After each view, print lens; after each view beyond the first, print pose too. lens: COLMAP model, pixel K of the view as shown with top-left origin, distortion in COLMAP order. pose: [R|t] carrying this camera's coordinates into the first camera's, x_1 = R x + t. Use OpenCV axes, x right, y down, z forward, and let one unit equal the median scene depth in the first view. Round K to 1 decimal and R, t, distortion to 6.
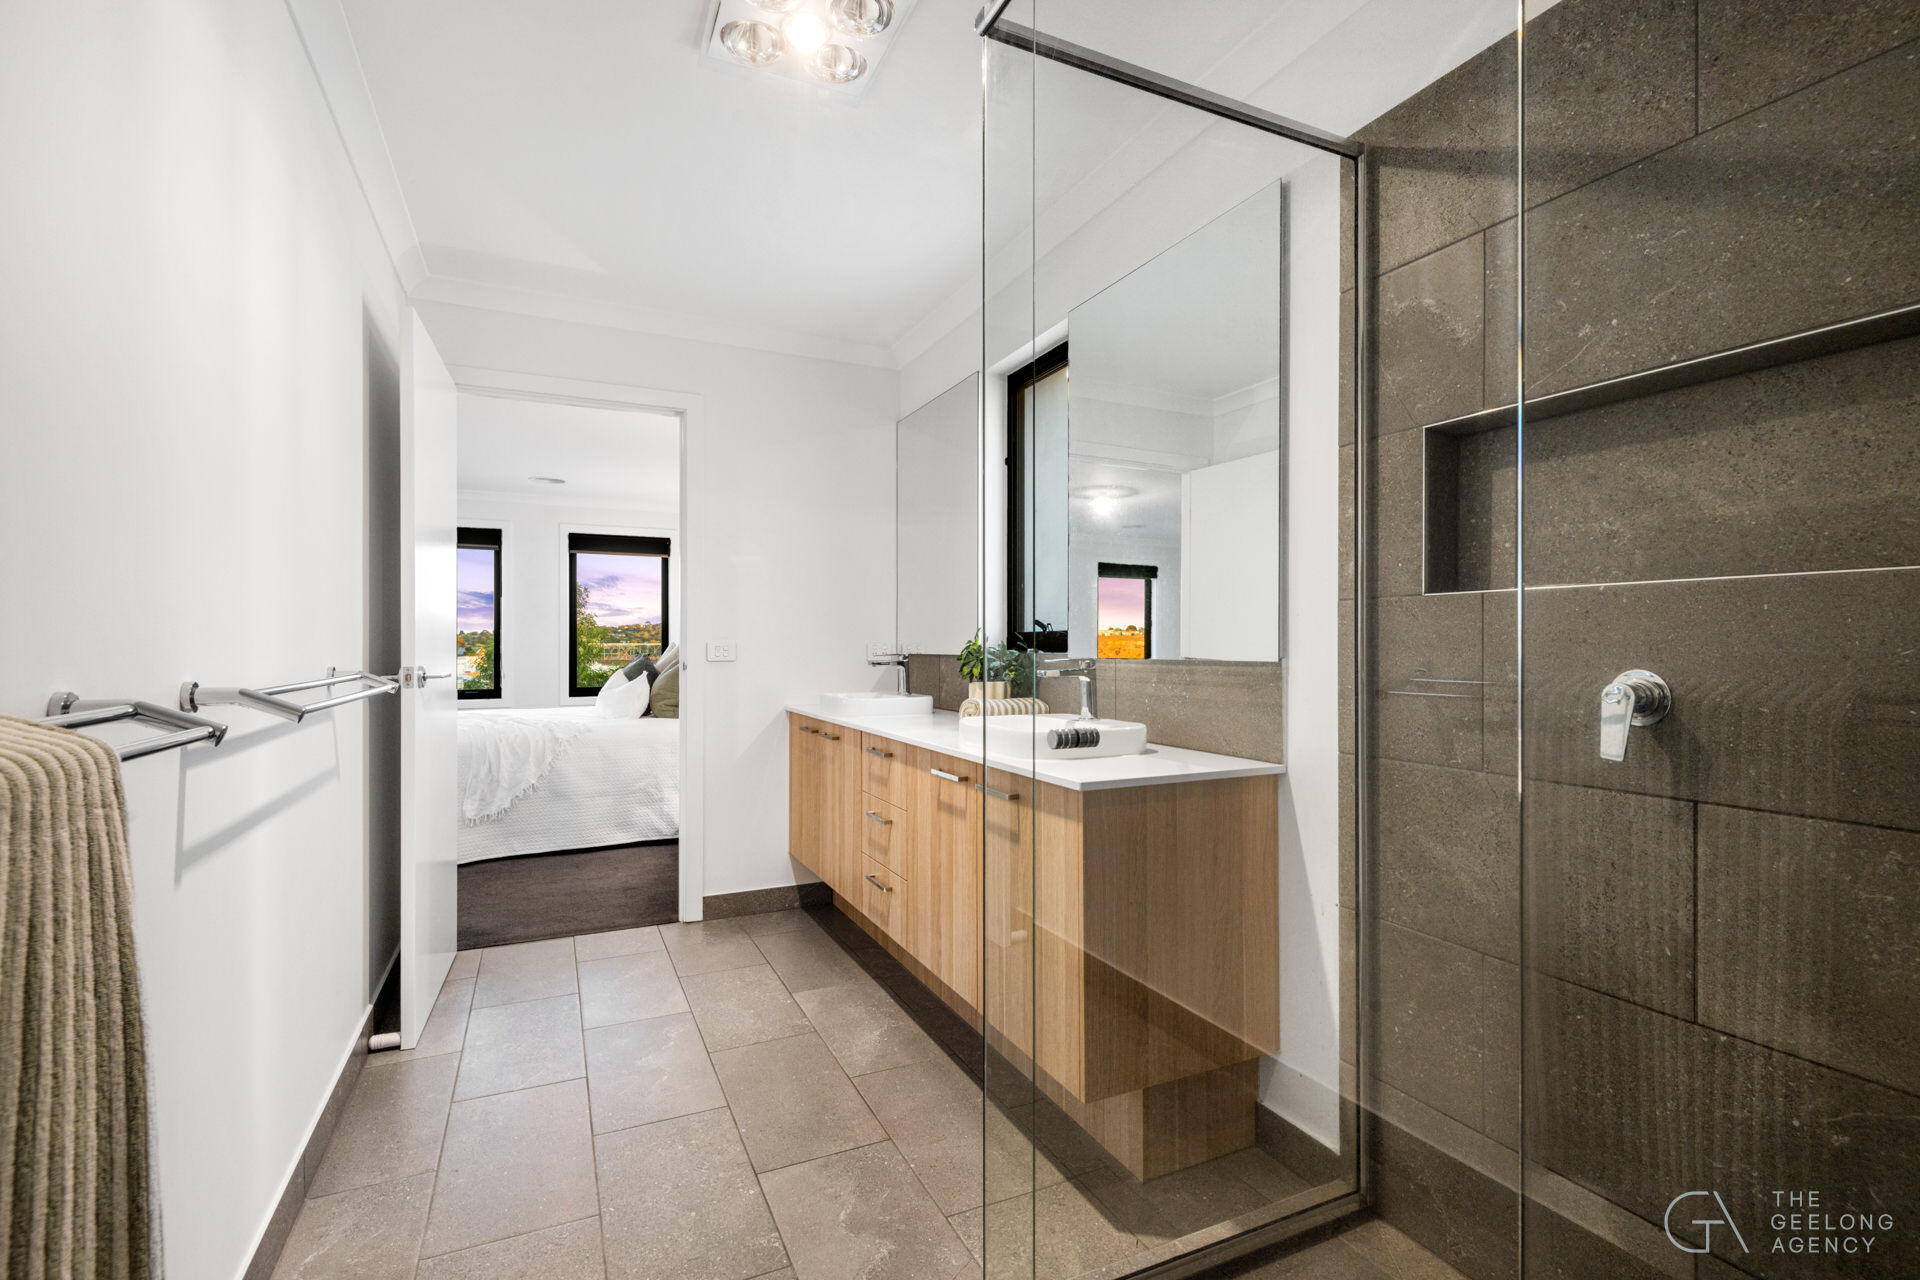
lens RADIAL K [[880.6, 0, 964.2], [0, 880.6, 643.5], [0, 0, 1]] dist [-0.003108, -0.000872]
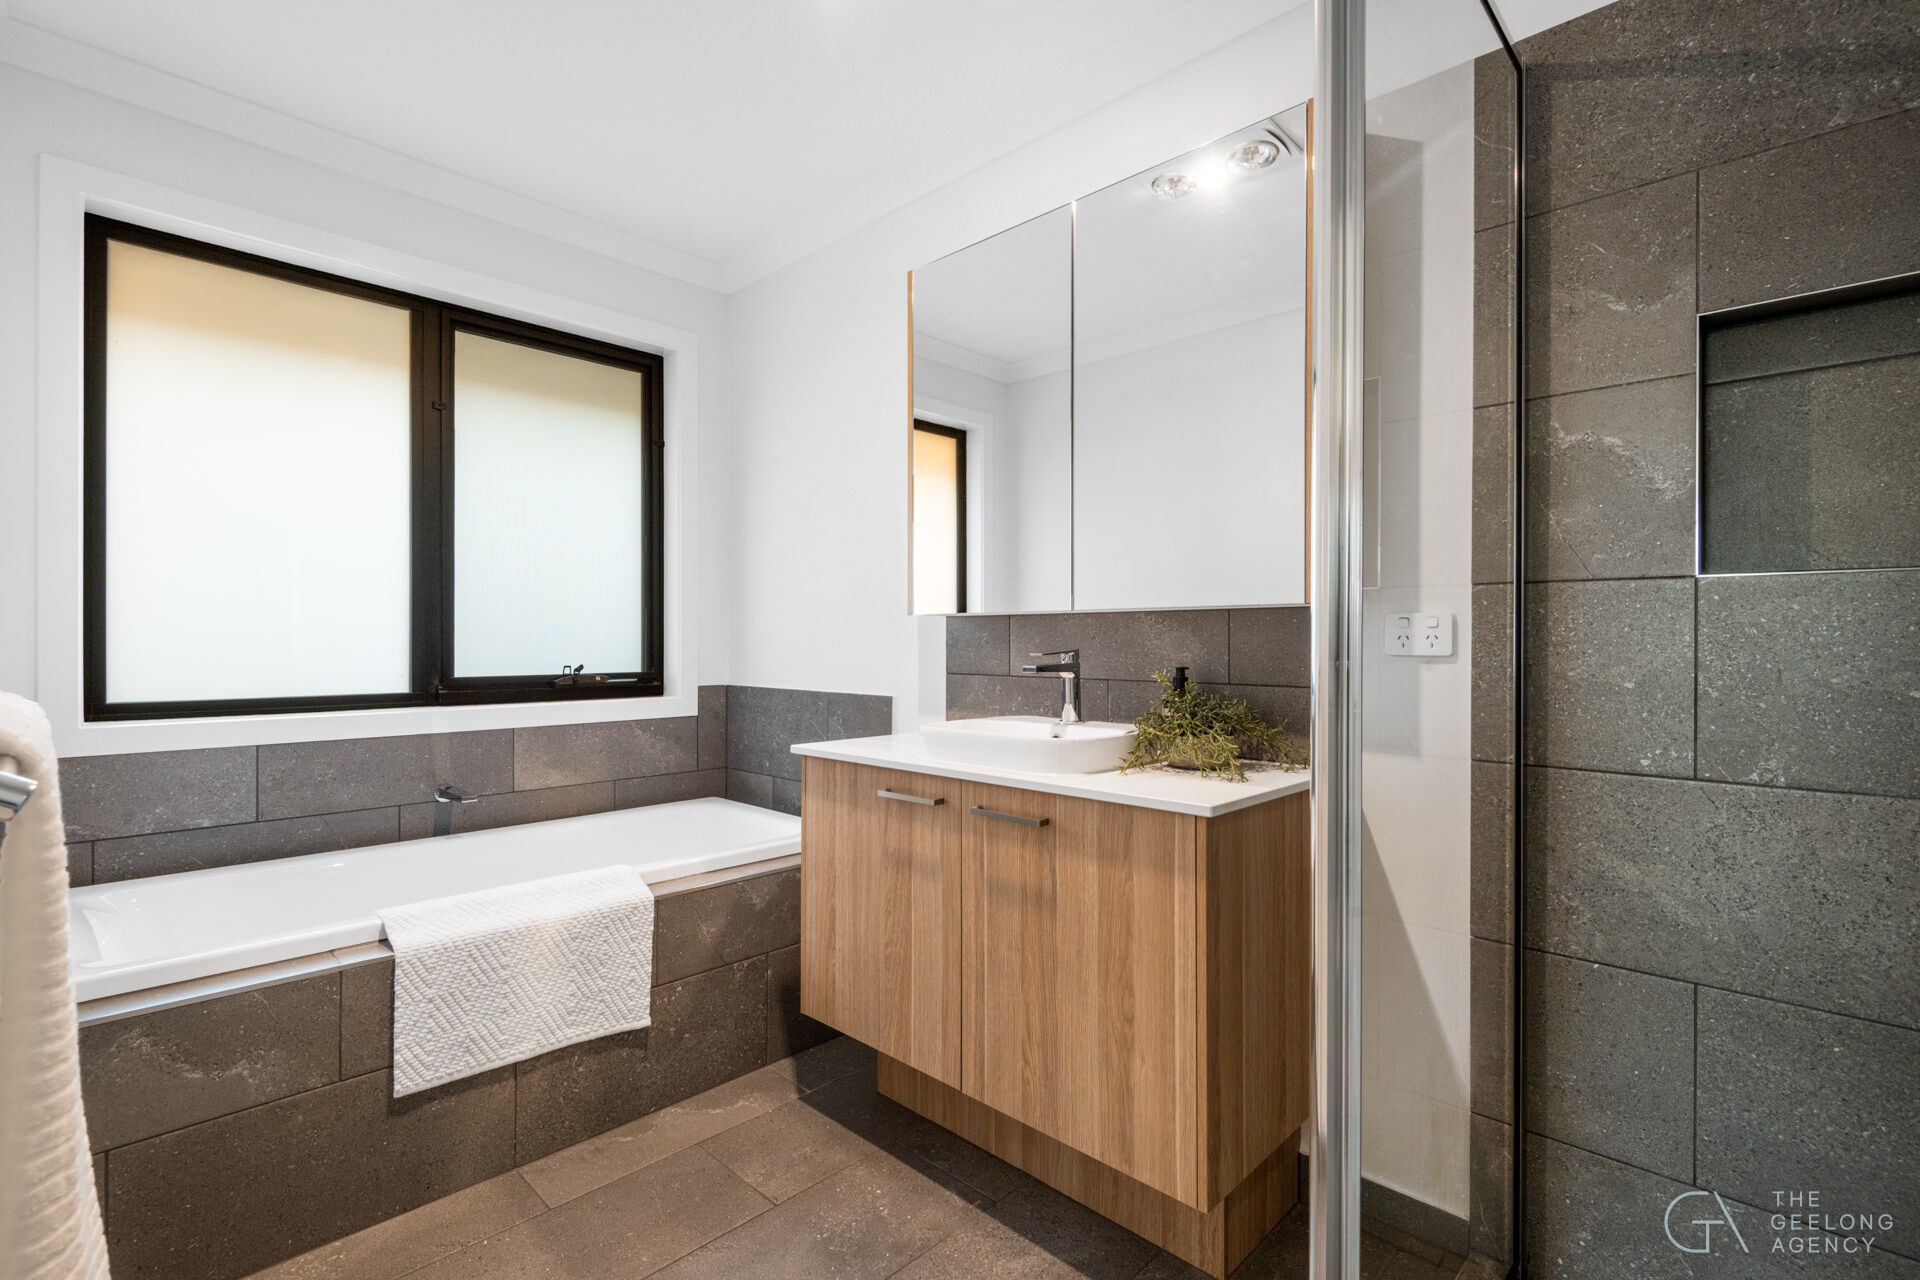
lens RADIAL K [[880.6, 0, 957.6], [0, 880.6, 644.7], [0, 0, 1]] dist [-0.003108, -0.000872]
pose [[0.934454, 0.020581, 0.355488, -0.367954], [-0.020851, 0.999778, -0.003074, 0.023108], [-0.355472, -0.004540, 0.934676, 0.368845]]
